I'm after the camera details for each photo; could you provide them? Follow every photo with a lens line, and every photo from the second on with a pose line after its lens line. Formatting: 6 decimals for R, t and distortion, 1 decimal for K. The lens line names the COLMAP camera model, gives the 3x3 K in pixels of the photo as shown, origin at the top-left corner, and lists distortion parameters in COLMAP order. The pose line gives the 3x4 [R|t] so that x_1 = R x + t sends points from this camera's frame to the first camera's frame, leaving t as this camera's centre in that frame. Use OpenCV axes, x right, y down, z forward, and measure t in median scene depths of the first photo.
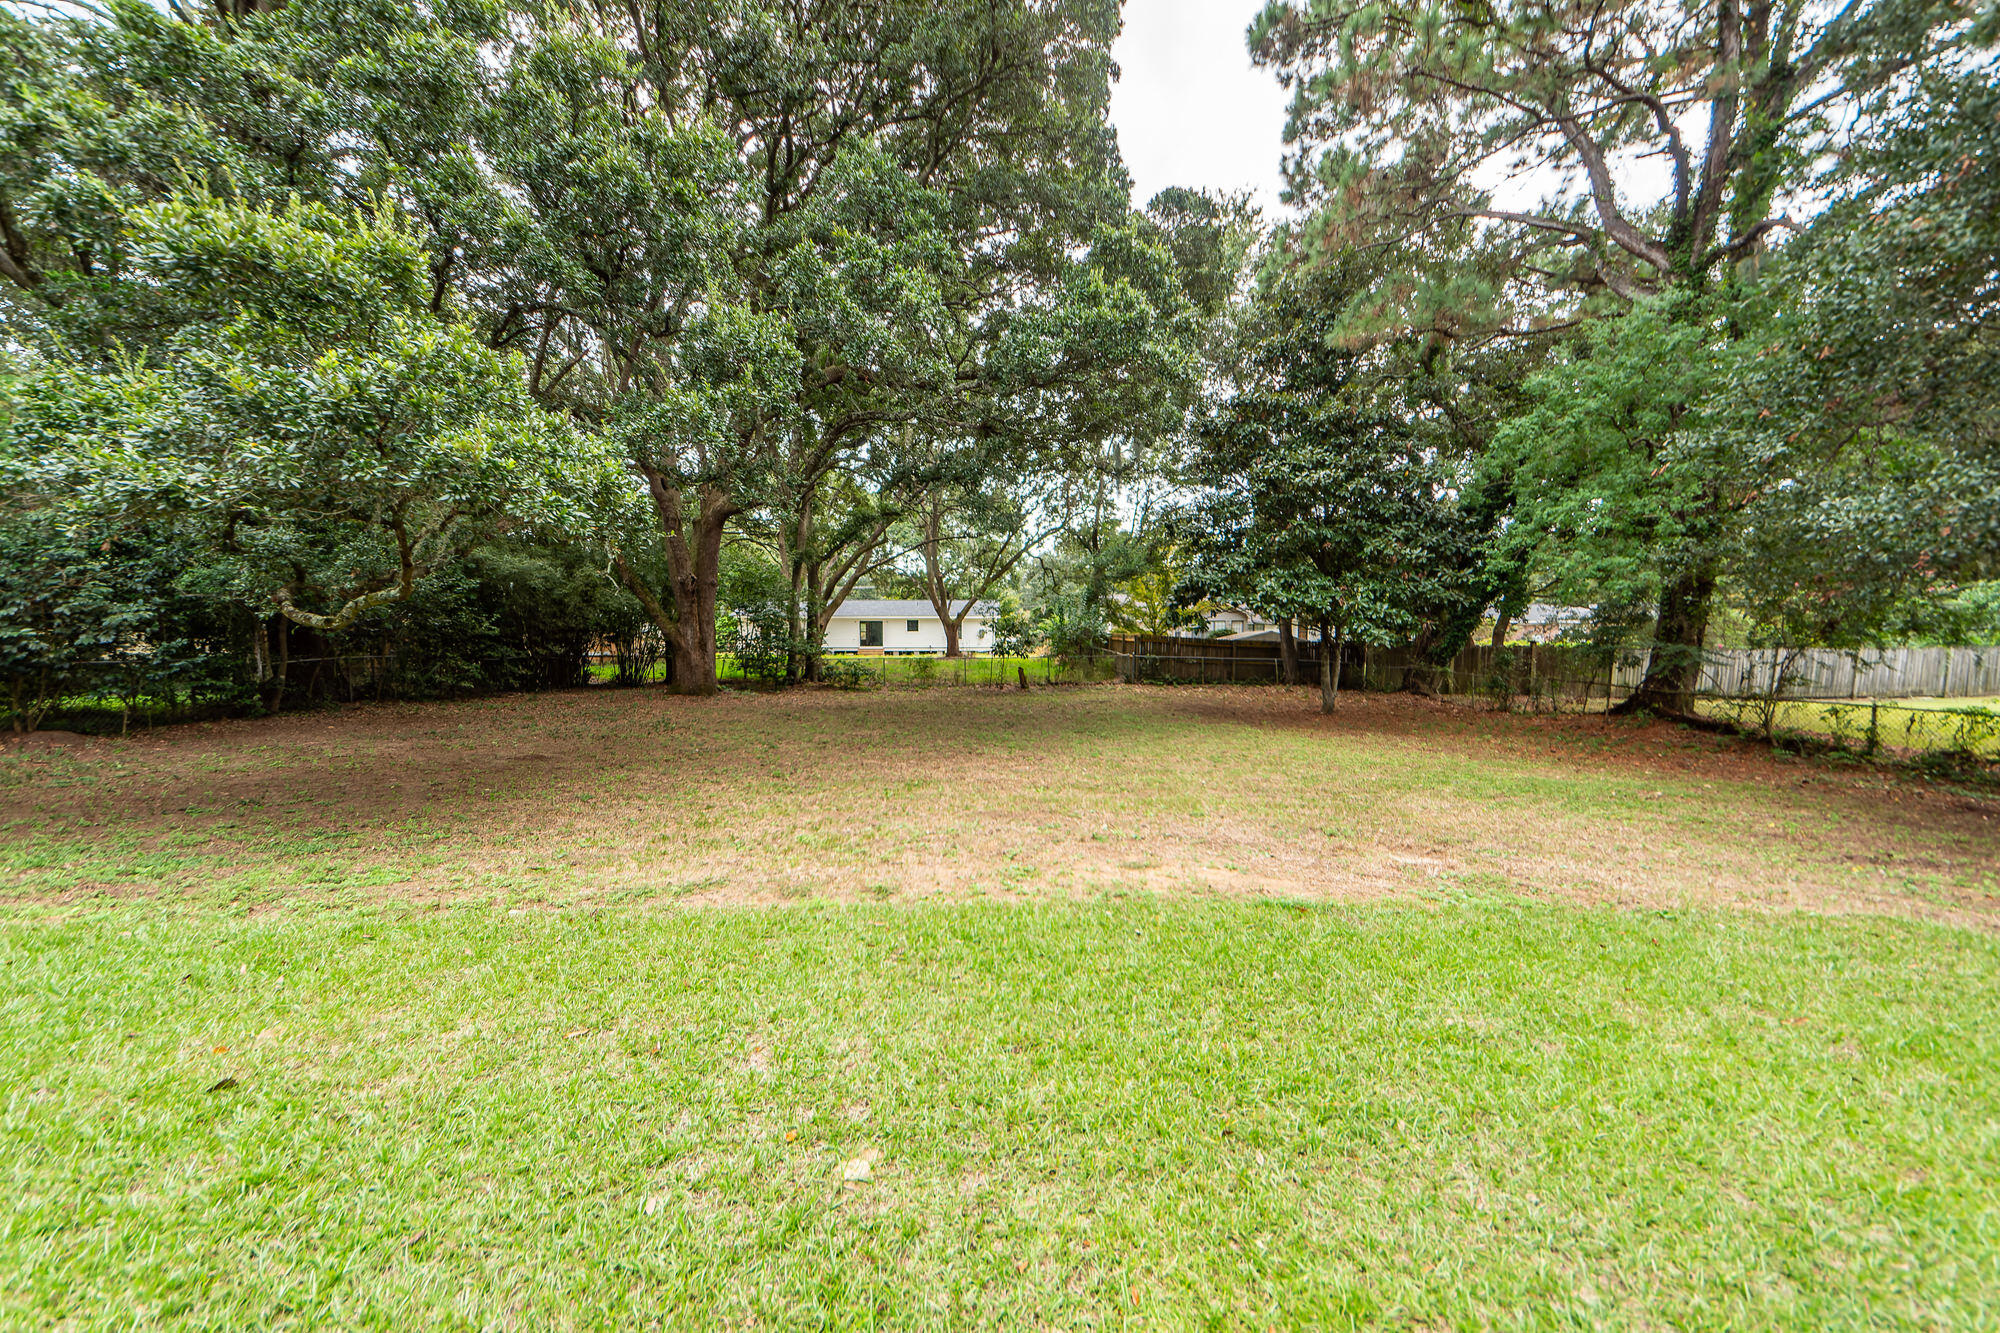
lens RADIAL K [[787.4, 0, 1007.8], [0, 787.4, 660.0], [0, 0, 1]] dist [0.010475, -0.000714]
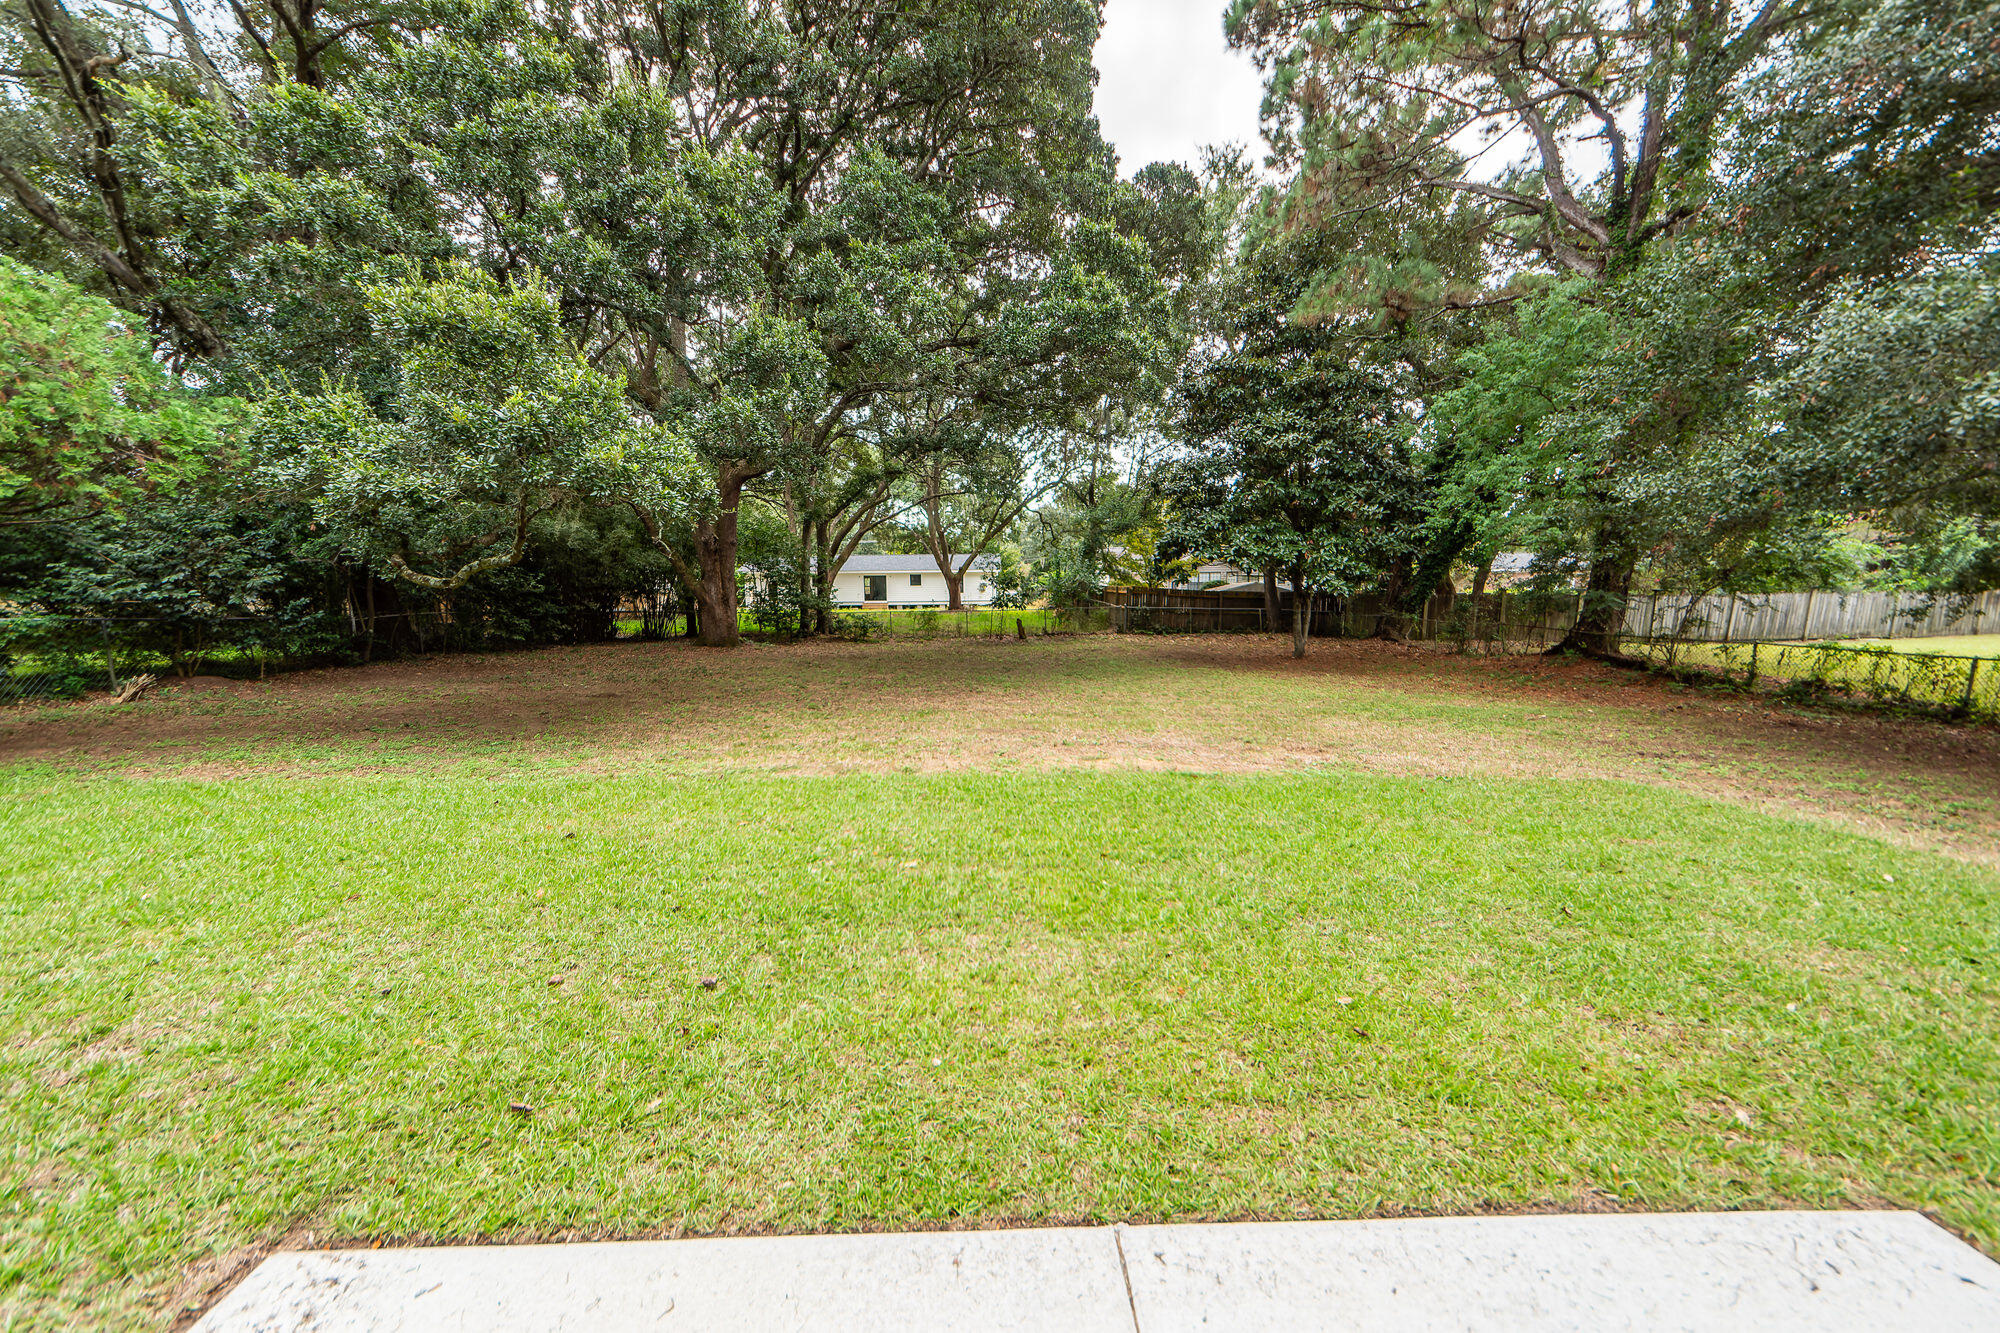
lens RADIAL K [[787.4, 0, 986.8], [0, 787.4, 685.9], [0, 0, 1]] dist [0.010475, -0.000714]
pose [[0.999533, -0.005474, -0.030052, 0.009938], [0.008197, 0.995794, 0.091254, 0.004290], [0.029426, -0.091458, 0.995374, -0.149879]]
